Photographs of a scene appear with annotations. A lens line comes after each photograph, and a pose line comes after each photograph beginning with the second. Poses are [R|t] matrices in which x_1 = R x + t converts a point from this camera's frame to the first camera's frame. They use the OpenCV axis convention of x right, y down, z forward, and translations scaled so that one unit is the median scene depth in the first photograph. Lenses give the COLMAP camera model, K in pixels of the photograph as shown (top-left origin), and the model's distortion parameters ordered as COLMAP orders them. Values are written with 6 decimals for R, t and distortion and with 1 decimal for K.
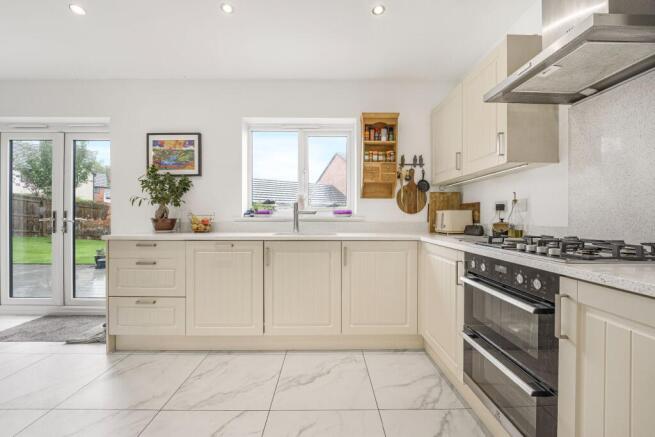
lens RADIAL K [[268.4, 0, 327.7], [0, 268.4, 218.6], [0, 0, 1]] dist [-0.004696, -0.002294]
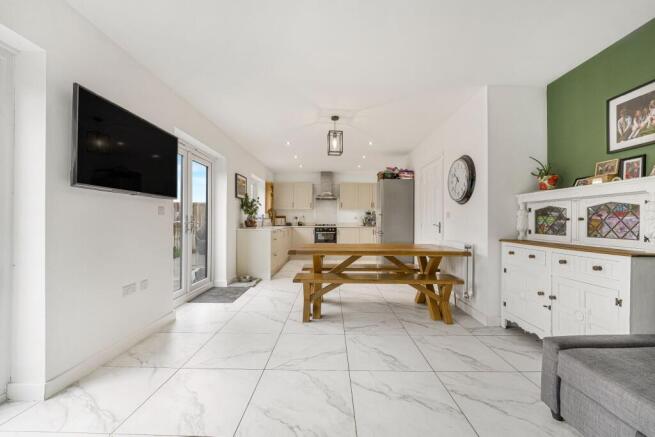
lens RADIAL K [[268.4, 0, 328.4], [0, 268.4, 220.1], [0, 0, 1]] dist [-0.004696, -0.002294]
pose [[0.016146, 0.001830, 0.999868, -2.534822], [-0.000503, 0.999998, -0.001822, -0.002465], [-0.999870, -0.000473, 0.016147, 0.381242]]
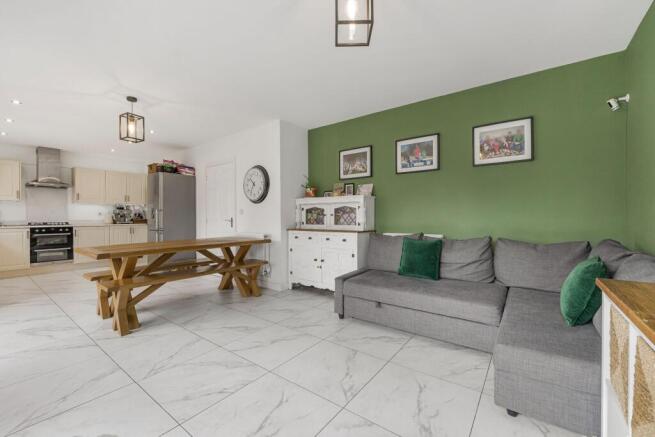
lens RADIAL K [[268.4, 0, 329.5], [0, 268.4, 219.8], [0, 0, 1]] dist [-0.004696, -0.002294]
pose [[-0.800846, -0.004661, 0.598852, -2.581946], [0.006167, 0.999853, 0.016028, -0.004762], [-0.598838, 0.016529, -0.800699, 0.809949]]
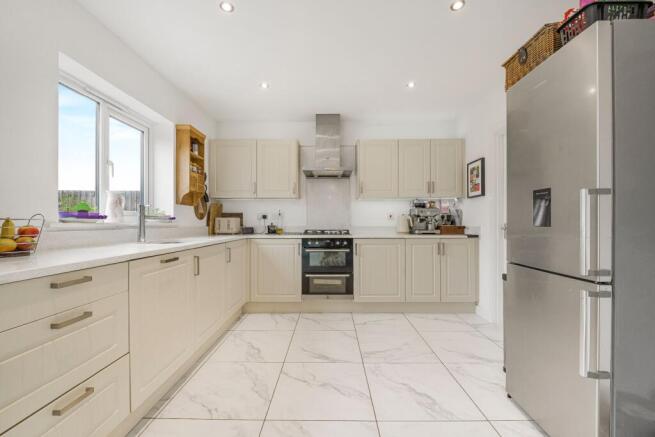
lens RADIAL K [[268.4, 0, 328.5], [0, 268.4, 222.7], [0, 0, 1]] dist [-0.004696, -0.002294]
pose [[0.020121, -0.003558, 0.999791, -0.922175], [0.006716, 0.999972, 0.003423, -0.004674], [-0.999775, 0.006645, 0.020144, 0.426145]]
